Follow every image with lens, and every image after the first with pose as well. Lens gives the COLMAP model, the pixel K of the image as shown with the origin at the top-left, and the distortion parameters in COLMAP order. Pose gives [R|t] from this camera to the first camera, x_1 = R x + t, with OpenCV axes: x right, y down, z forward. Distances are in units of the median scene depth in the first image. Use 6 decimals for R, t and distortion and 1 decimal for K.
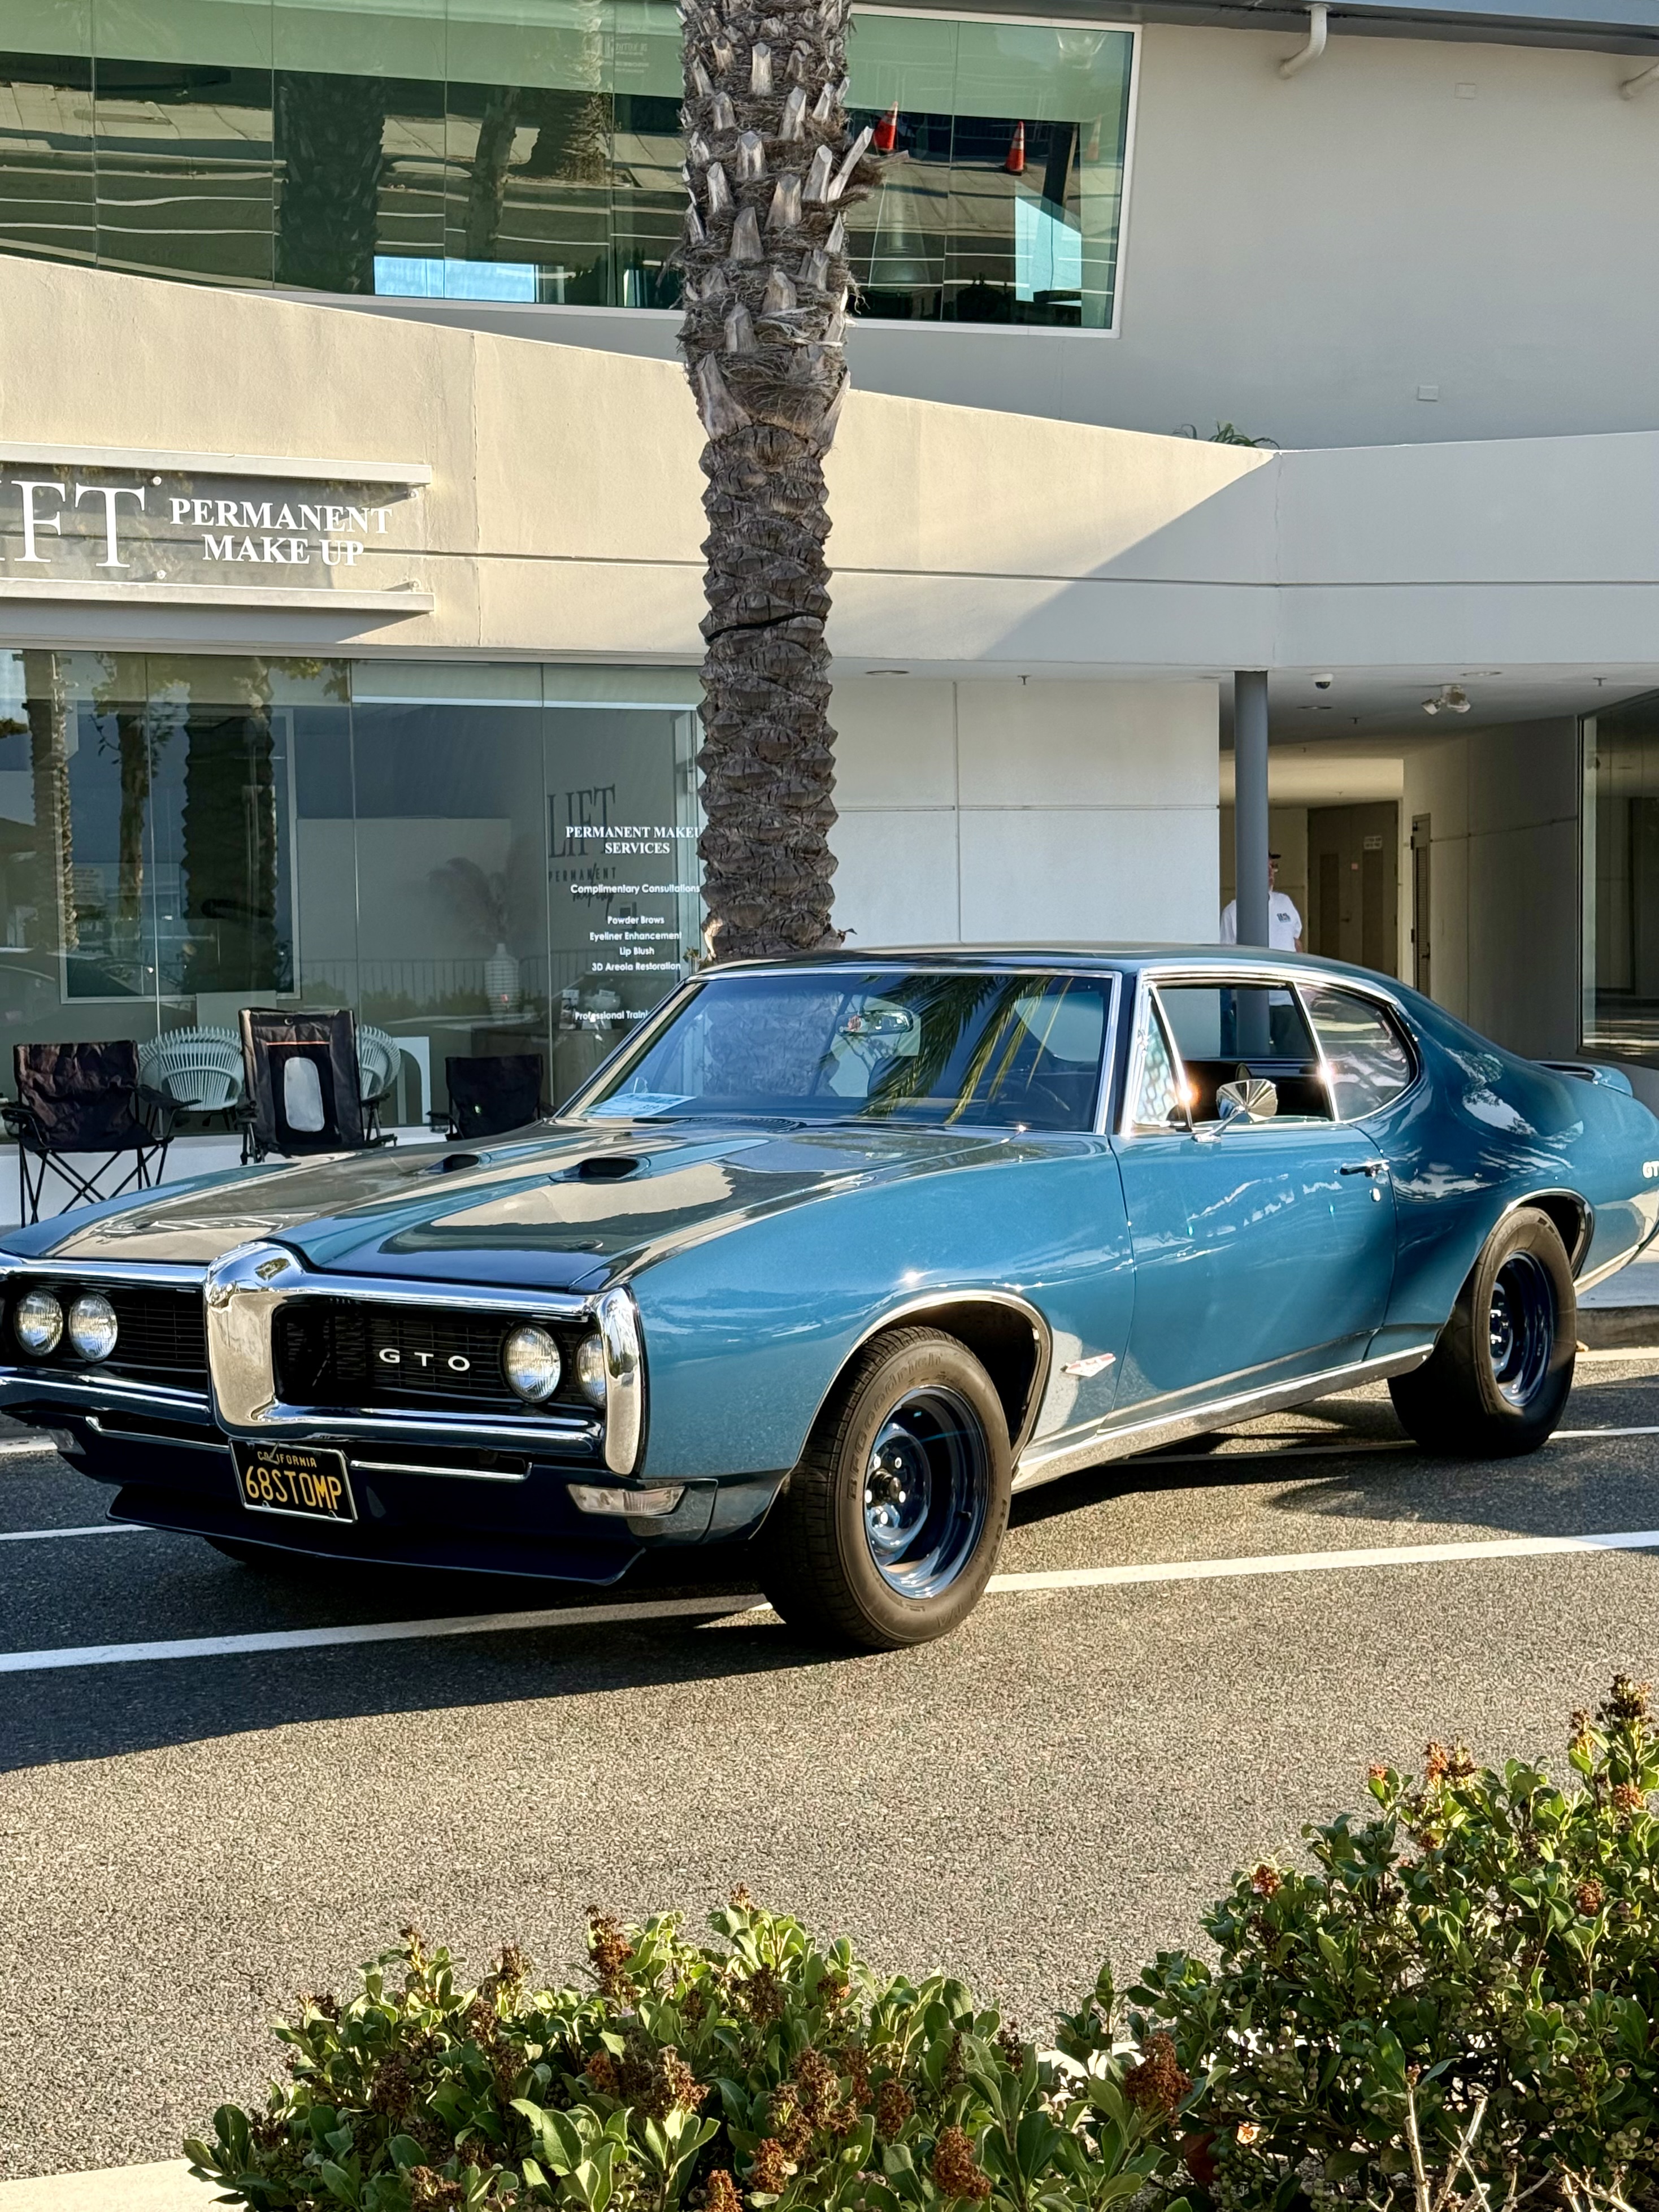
lens RADIAL K [[2994.3, 0, 829.5], [0, 2994.3, 1106.0], [0, 0, 1]] dist [0.160487, -0.273023]
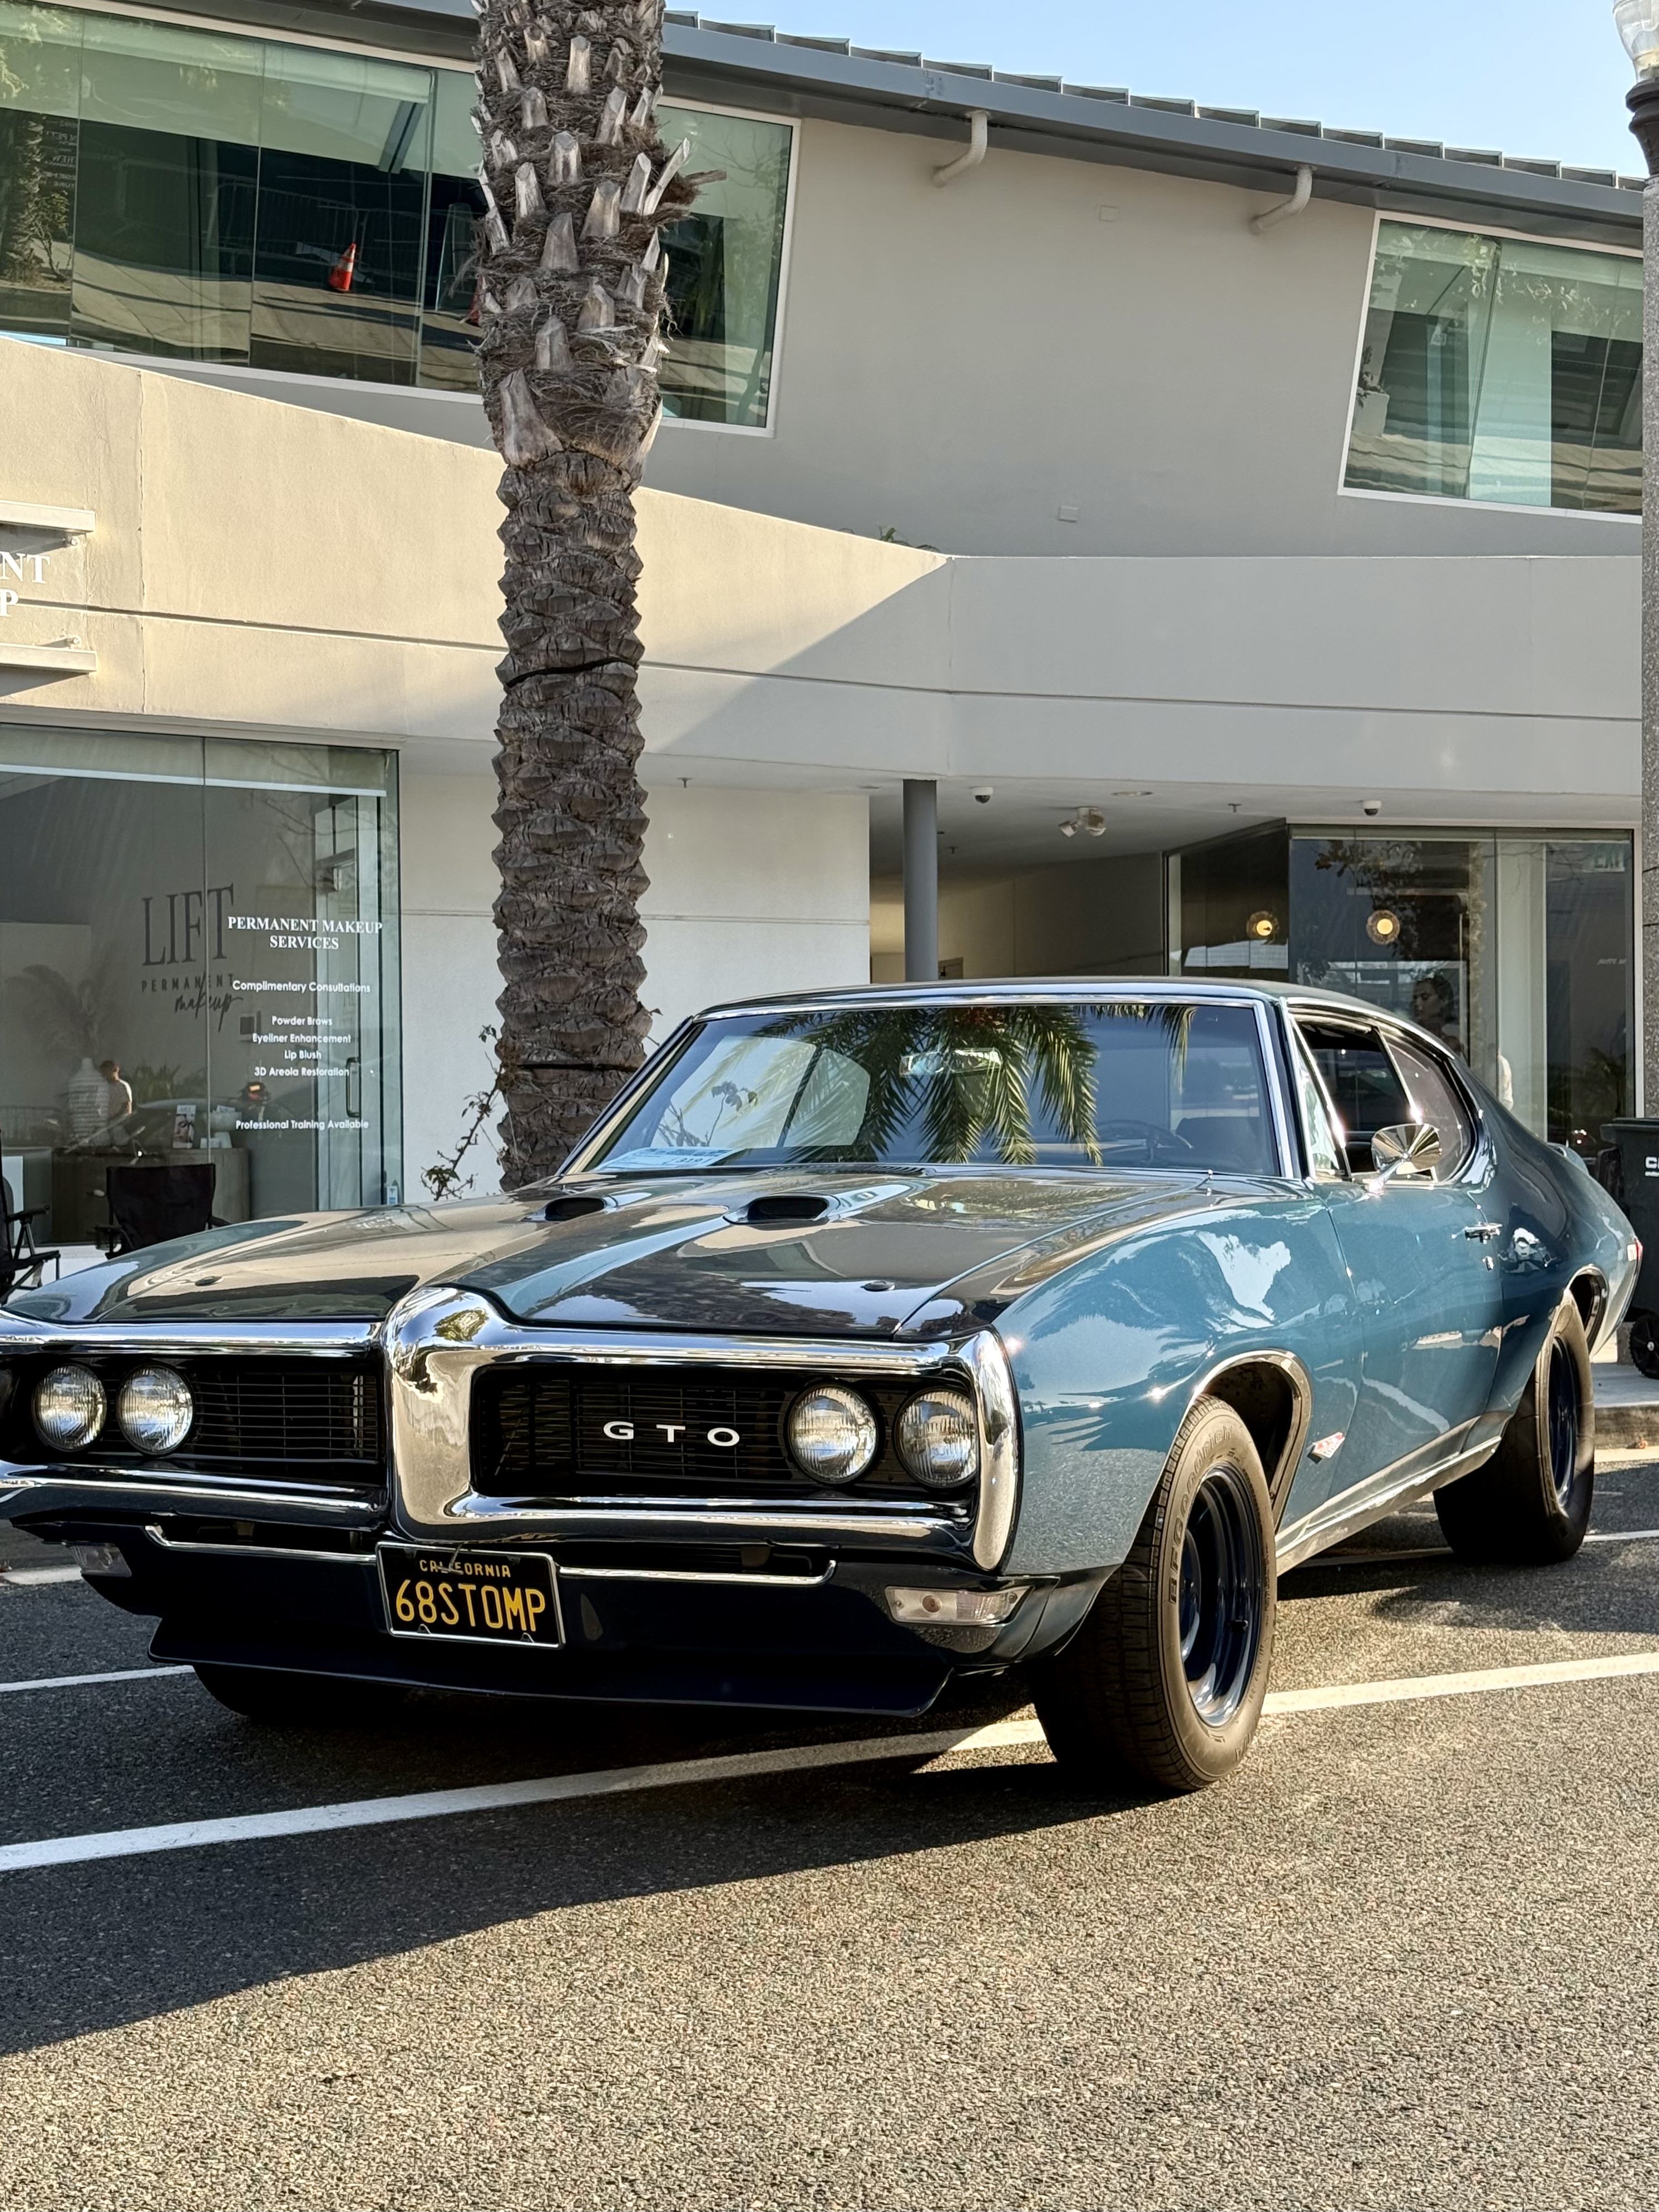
lens RADIAL K [[2994.6, 0, 829.5], [0, 2994.6, 1106.0], [0, 0, 1]] dist [0.160487, -0.273023]
pose [[0.981299, 0.006663, 0.192375, -0.120991], [0.003815, 0.998531, -0.054044, 0.020310], [-0.192453, 0.053767, 0.979832, 0.106953]]
